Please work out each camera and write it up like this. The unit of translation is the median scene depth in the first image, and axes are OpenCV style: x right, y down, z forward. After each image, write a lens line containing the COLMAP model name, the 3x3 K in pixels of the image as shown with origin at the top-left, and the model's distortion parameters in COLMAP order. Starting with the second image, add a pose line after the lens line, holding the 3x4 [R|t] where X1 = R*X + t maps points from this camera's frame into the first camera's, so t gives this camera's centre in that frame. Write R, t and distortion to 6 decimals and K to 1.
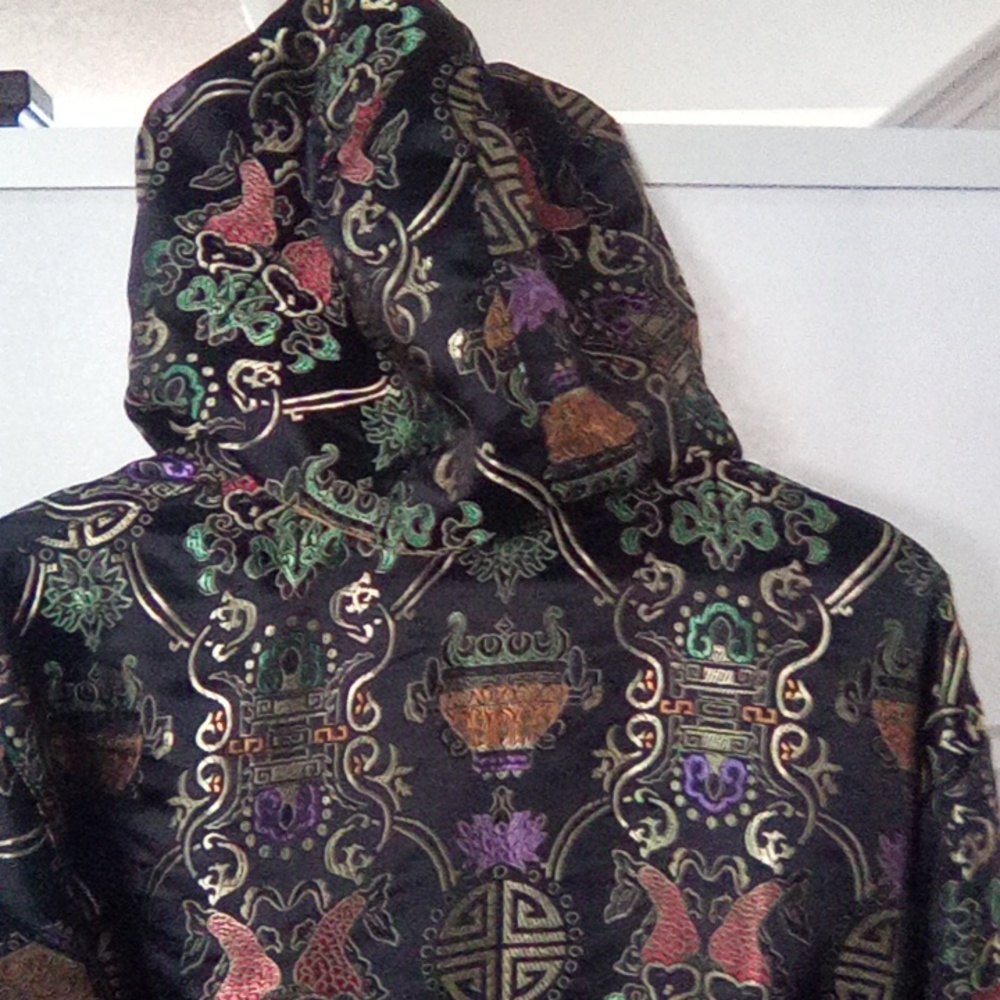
lens RADIAL K [[1837.1, 0, 500.0], [0, 1837.1, 500.0], [0, 0, 1]] dist [0.170589, -0.827924]
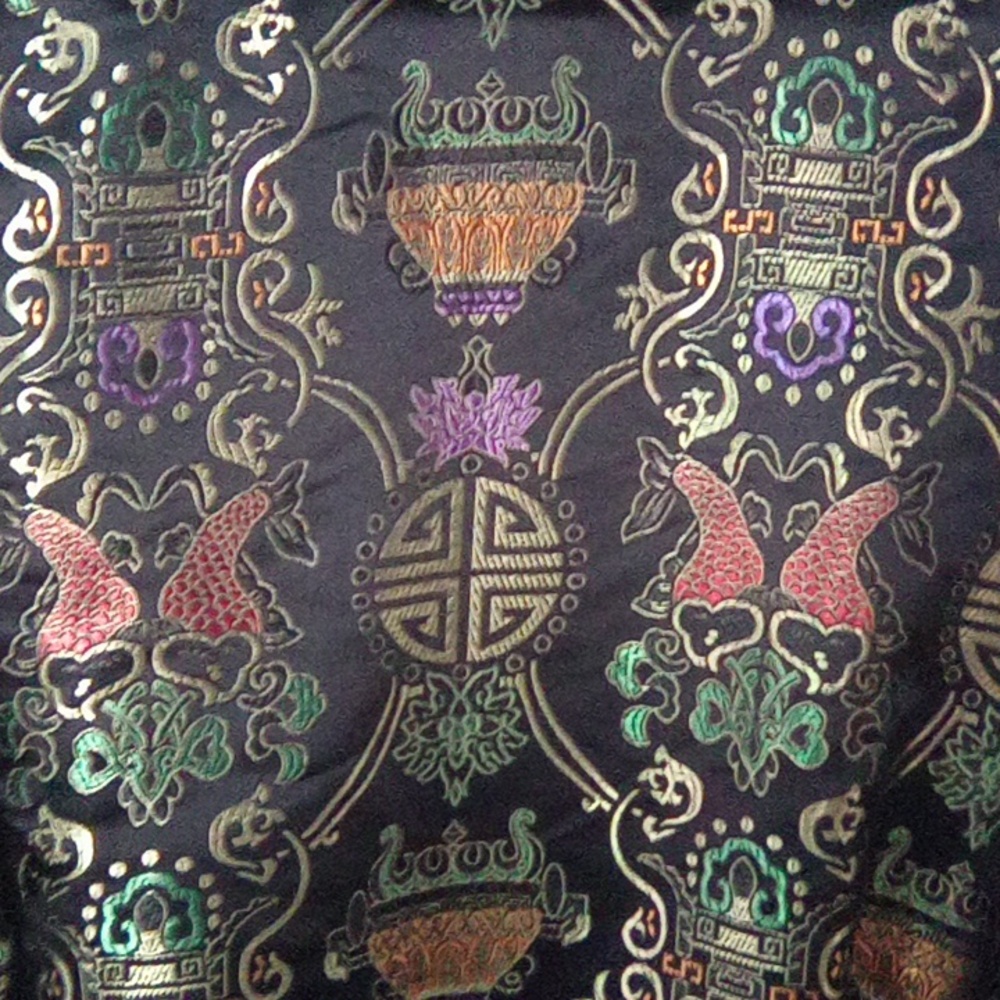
lens RADIAL K [[1837.1, 0, 500.0], [0, 1837.1, 500.0], [0, 0, 1]] dist [0.170589, -0.827924]
pose [[0.997800, 0.023230, 0.062099, -0.031005], [-0.032912, 0.986610, 0.159744, 0.108408], [-0.057557, -0.161436, 0.985203, 0.342866]]
